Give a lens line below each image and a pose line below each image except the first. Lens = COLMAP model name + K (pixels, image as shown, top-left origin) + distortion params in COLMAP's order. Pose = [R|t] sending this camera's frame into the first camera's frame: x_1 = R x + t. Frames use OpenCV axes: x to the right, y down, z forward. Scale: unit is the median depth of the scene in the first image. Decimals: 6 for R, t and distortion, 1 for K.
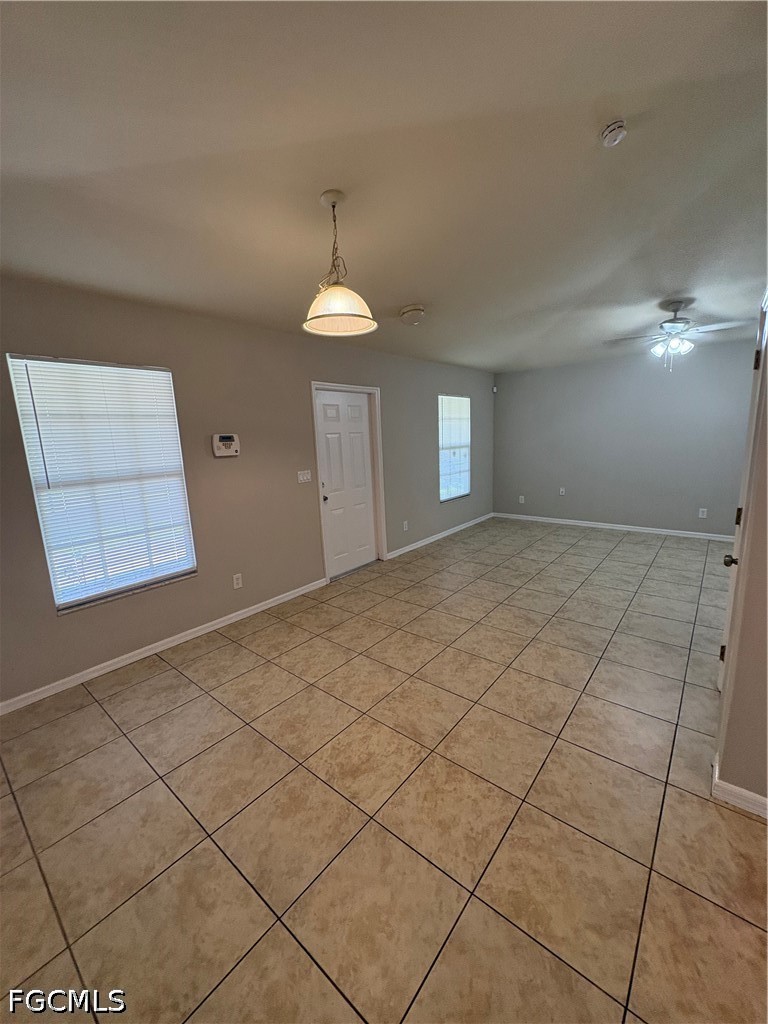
lens RADIAL K [[408.3, 0, 383.1], [0, 408.3, 511.2], [0, 0, 1]] dist [0.002104, -0.000275]
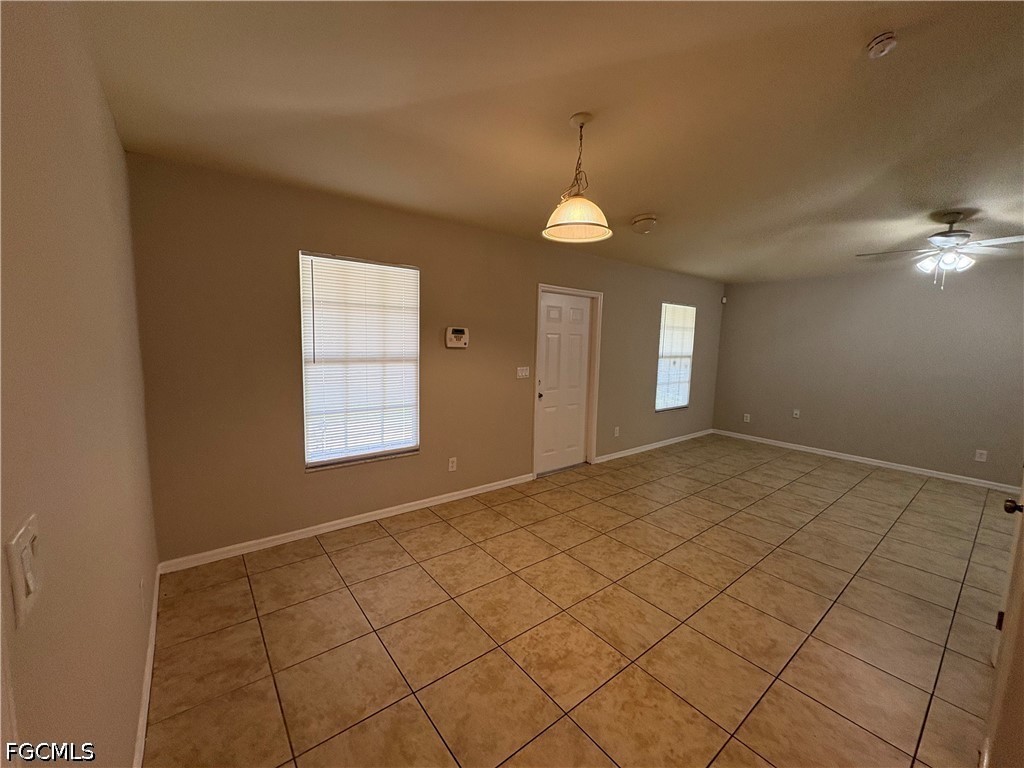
lens RADIAL K [[408.3, 0, 511.1], [0, 408.3, 385.4], [0, 0, 1]] dist [0.002104, -0.000275]
pose [[0.976561, 0.089571, -0.195719, -0.021654], [-0.102623, 0.993052, -0.057580, 0.015520], [0.189202, 0.076316, 0.978968, -0.036886]]
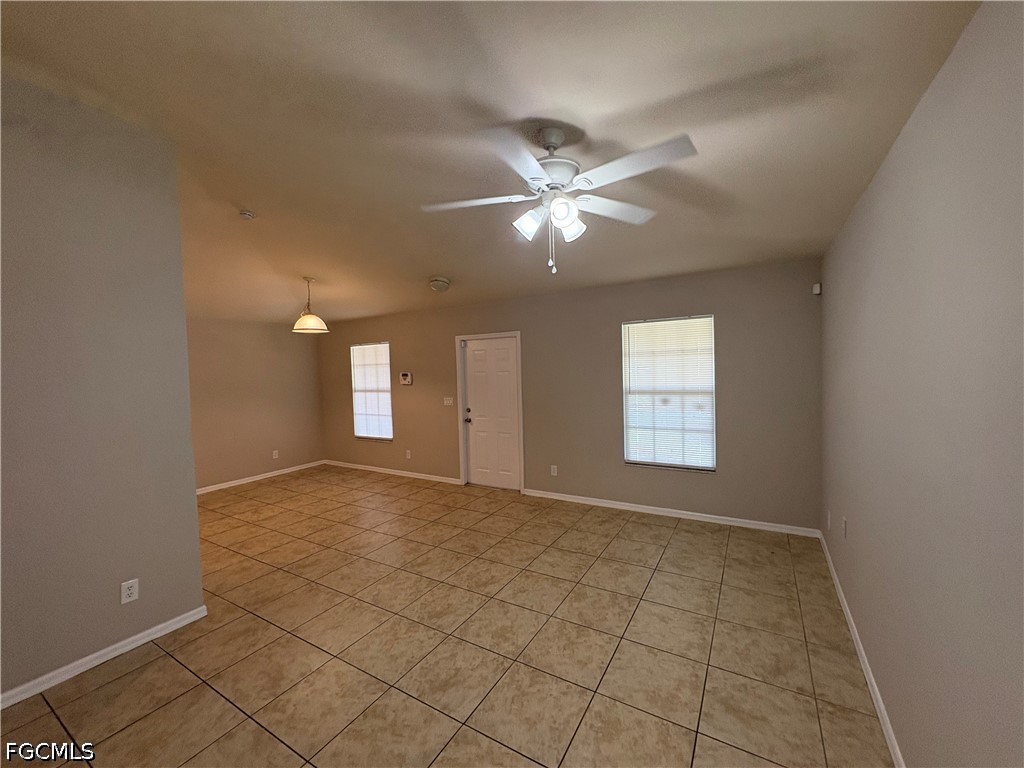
lens RADIAL K [[408.3, 0, 511.5], [0, 408.3, 388.8], [0, 0, 1]] dist [0.002104, -0.000275]
pose [[0.153368, 0.083592, -0.984627, 1.754754], [-0.158356, 0.985617, 0.059010, -0.348455], [0.975398, 0.146872, 0.164400, 1.359054]]
